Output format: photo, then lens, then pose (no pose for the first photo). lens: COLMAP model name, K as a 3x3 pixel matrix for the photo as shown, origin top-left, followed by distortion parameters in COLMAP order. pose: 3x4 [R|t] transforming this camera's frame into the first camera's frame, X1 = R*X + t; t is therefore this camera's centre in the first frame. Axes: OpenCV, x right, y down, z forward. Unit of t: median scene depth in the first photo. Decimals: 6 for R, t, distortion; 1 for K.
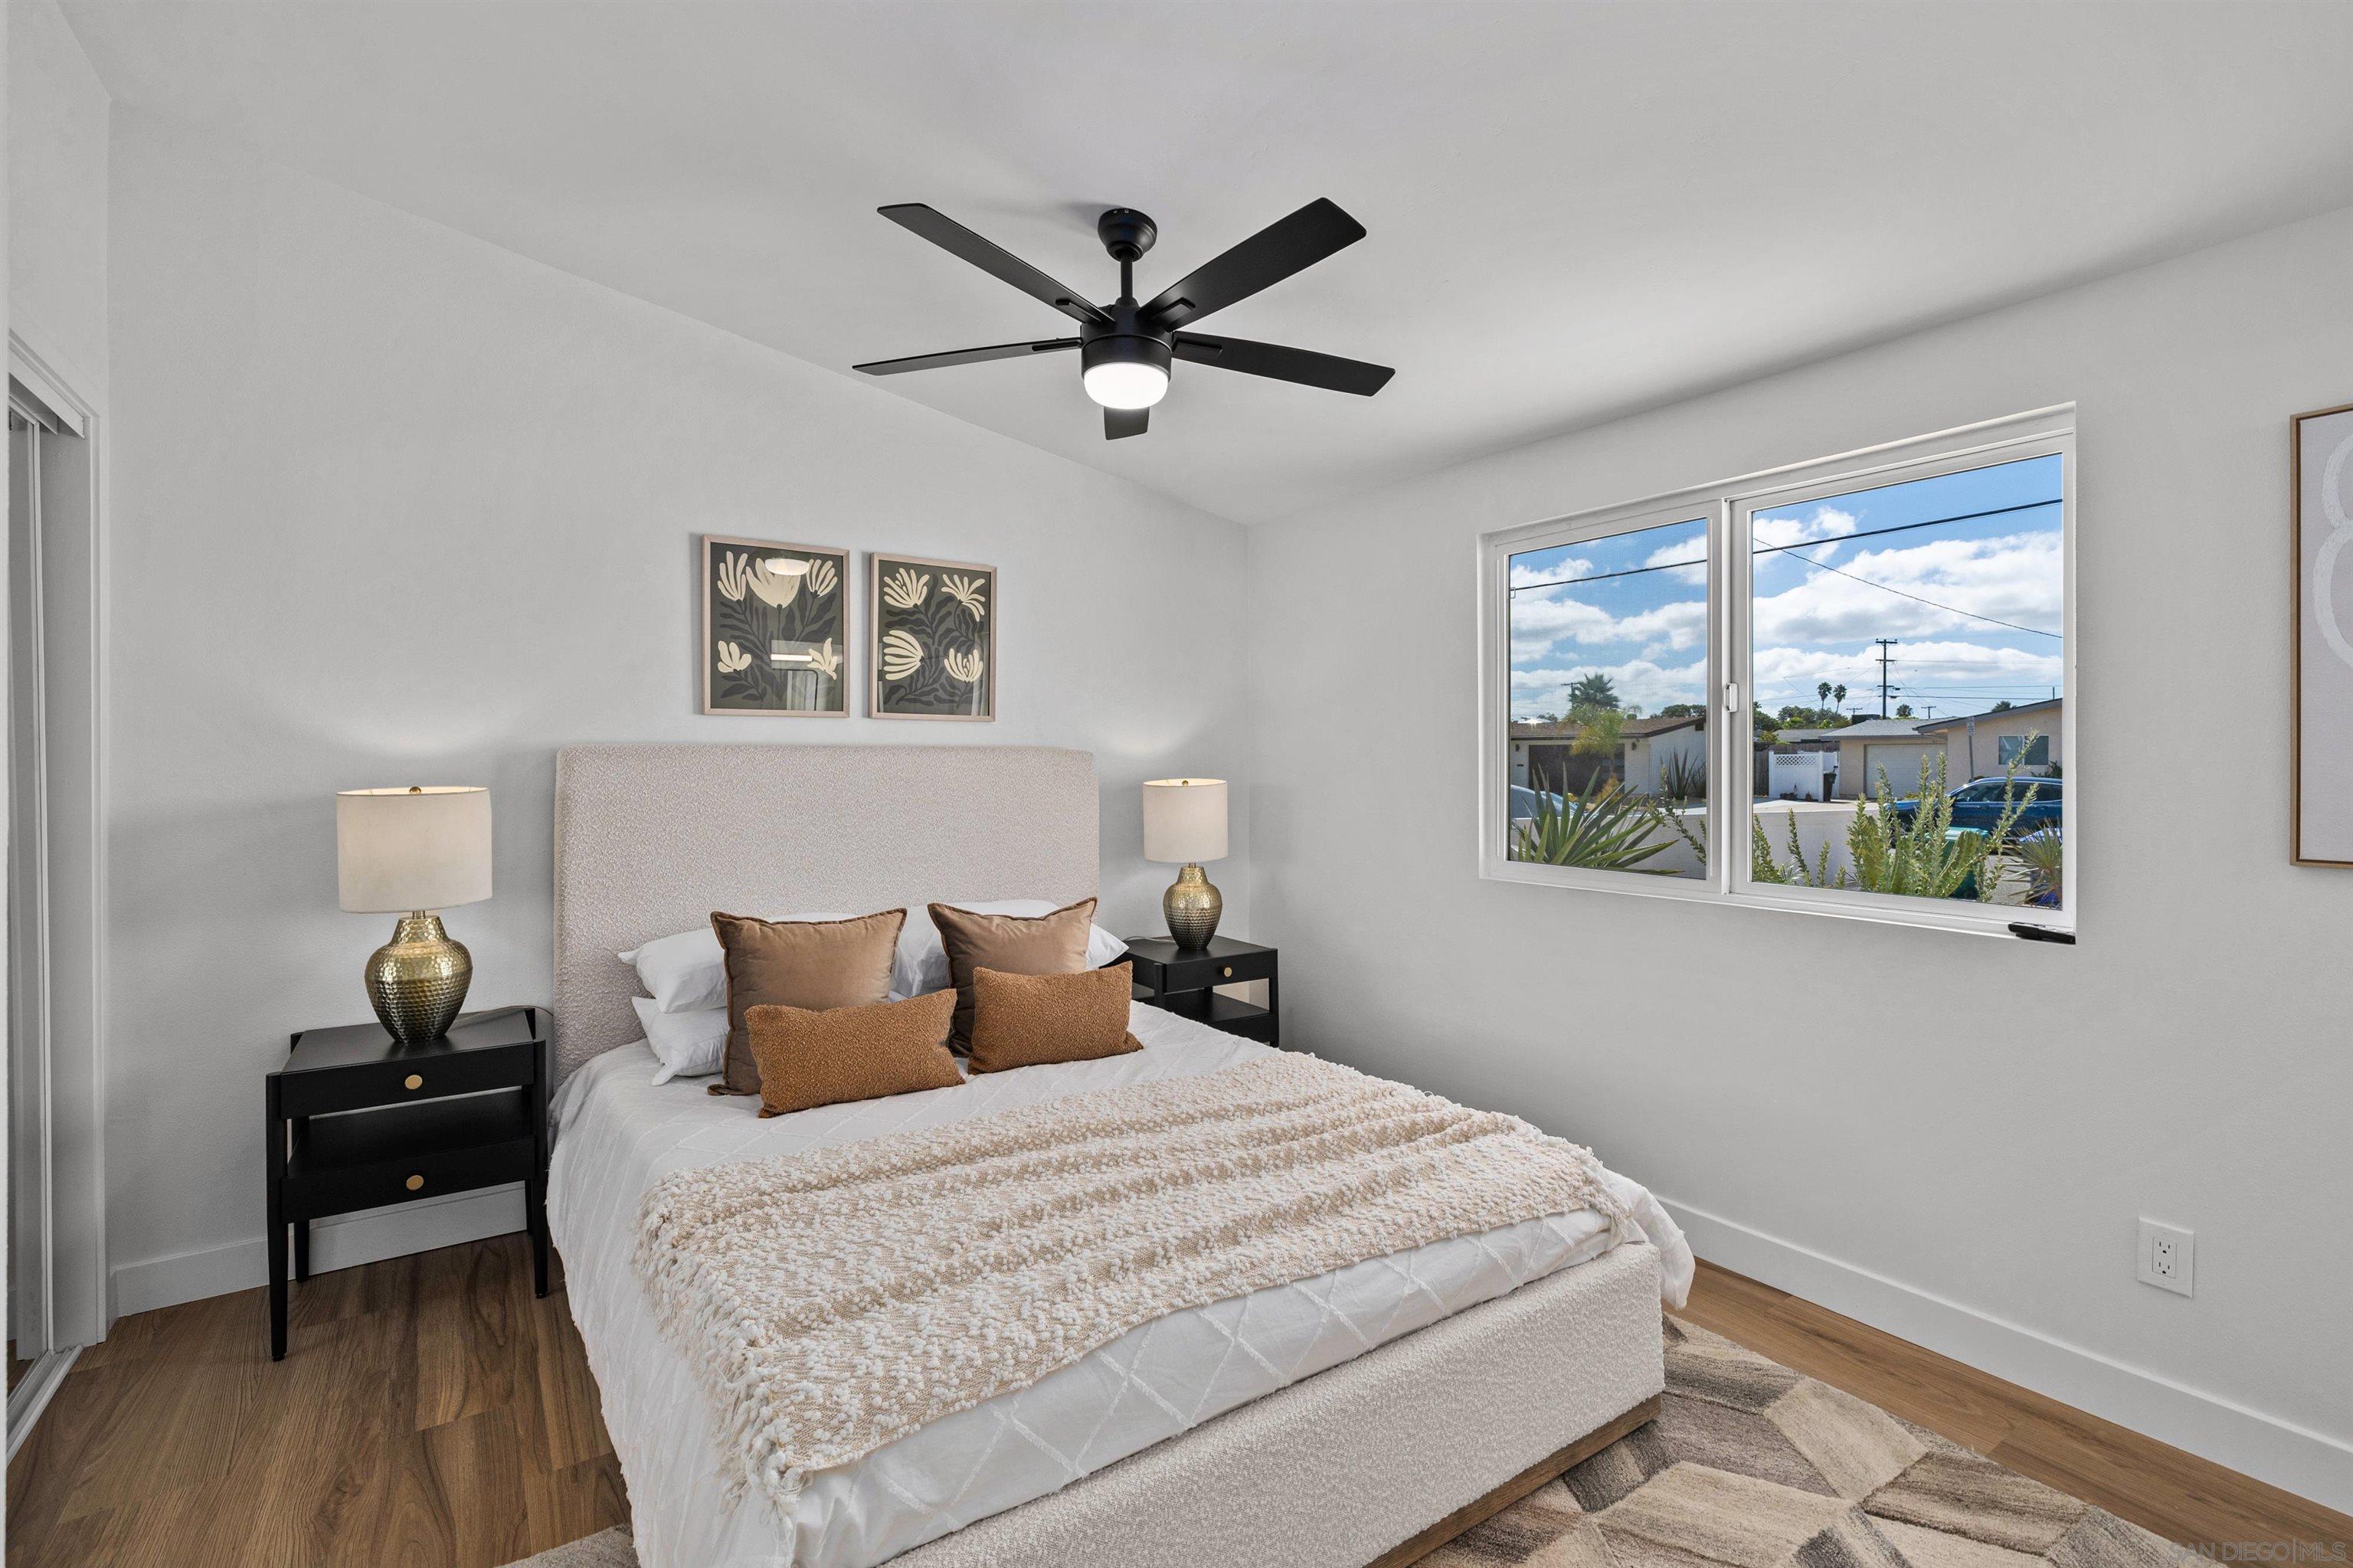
lens RADIAL K [[1082.4, 0, 1178.3], [0, 1082.4, 765.1], [0, 0, 1]] dist [-0.010512, -0.000200]
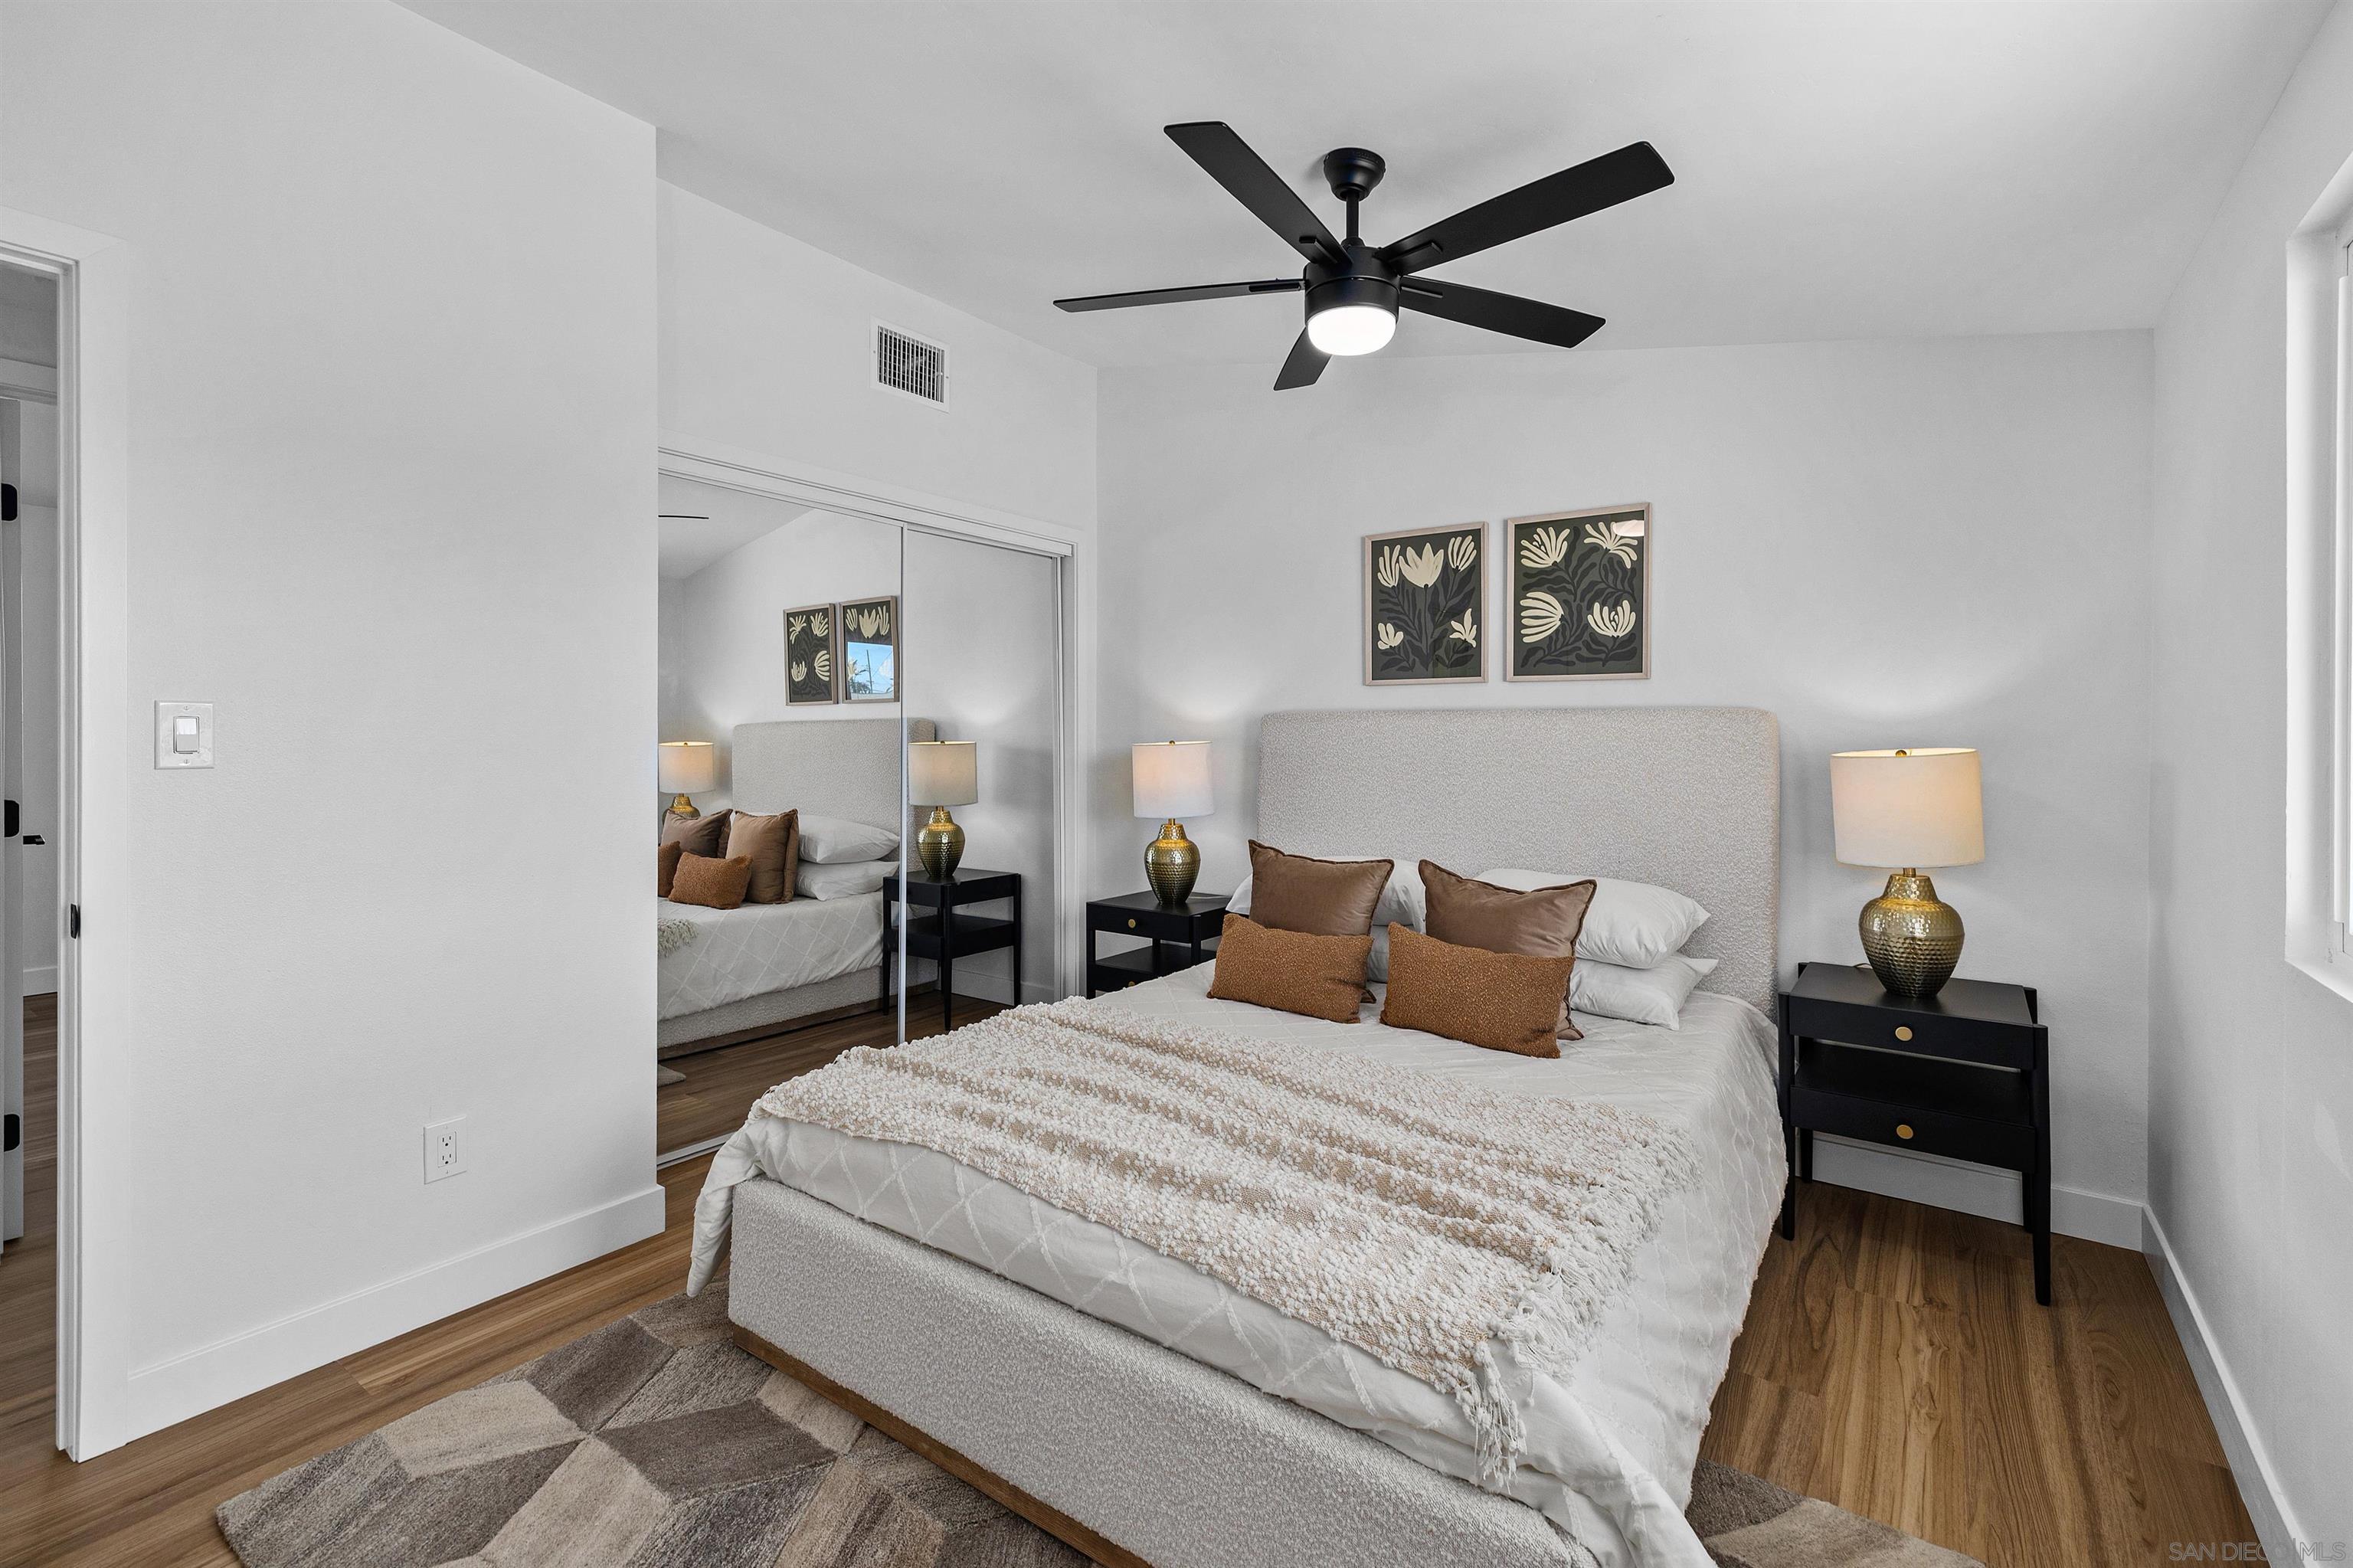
lens RADIAL K [[1033.1, 0, 1159.7], [0, 1033.1, 754.3], [0, 0, 1]] dist [0.013717, -0.000317]
pose [[0.333097, 0.026071, -0.942532, 0.562390], [-0.003231, 0.999643, 0.026509, 0.000370], [0.942887, -0.005785, 0.333062, 0.383300]]
